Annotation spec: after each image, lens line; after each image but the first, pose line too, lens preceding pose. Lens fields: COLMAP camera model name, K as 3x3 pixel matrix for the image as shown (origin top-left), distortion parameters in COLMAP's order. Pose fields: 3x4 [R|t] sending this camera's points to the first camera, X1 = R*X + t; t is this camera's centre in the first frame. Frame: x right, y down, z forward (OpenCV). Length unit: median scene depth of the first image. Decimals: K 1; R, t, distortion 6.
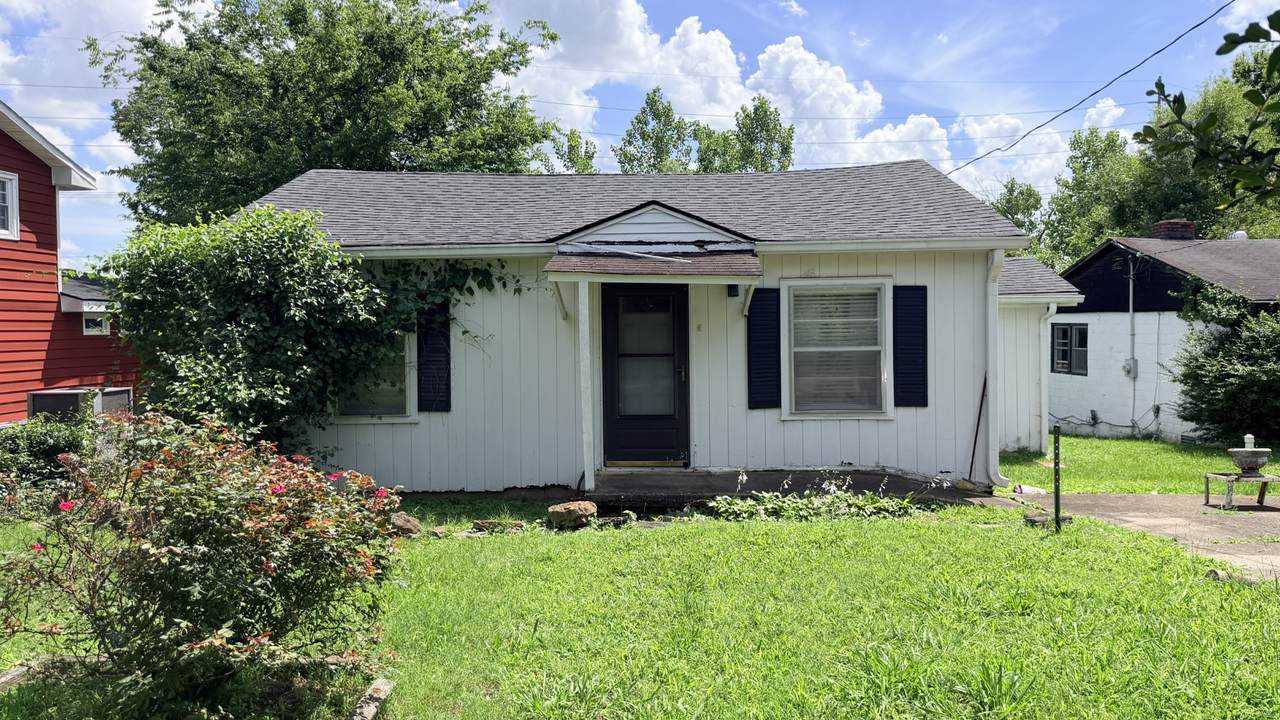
lens RADIAL K [[892.8, 0, 643.2], [0, 892.8, 358.5], [0, 0, 1]] dist [0.036781, -0.025873]
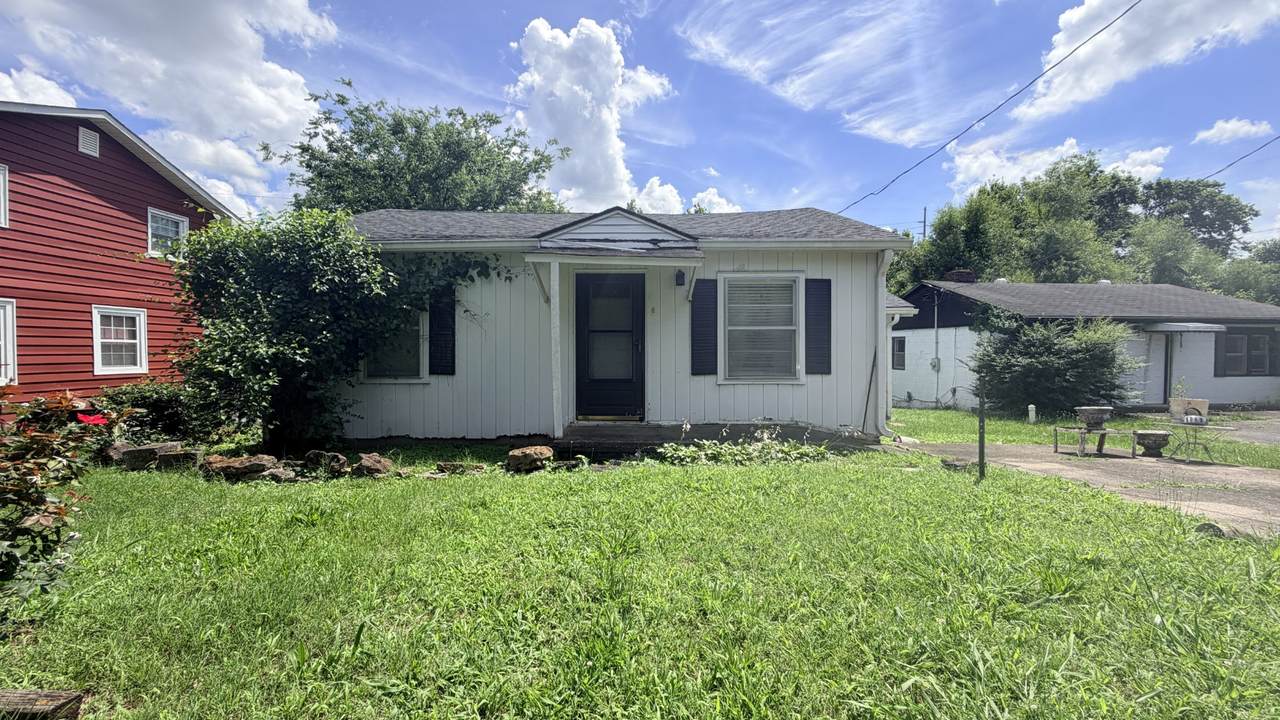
lens RADIAL K [[502.3, 0, 645.3], [0, 502.3, 356.1], [0, 0, 1]] dist [-0.006059, -0.000217]
pose [[0.999287, 0.015300, 0.034503, 0.028119], [-0.014338, 0.999506, -0.027965, 0.050133], [-0.034913, 0.027450, 0.999013, 0.289970]]
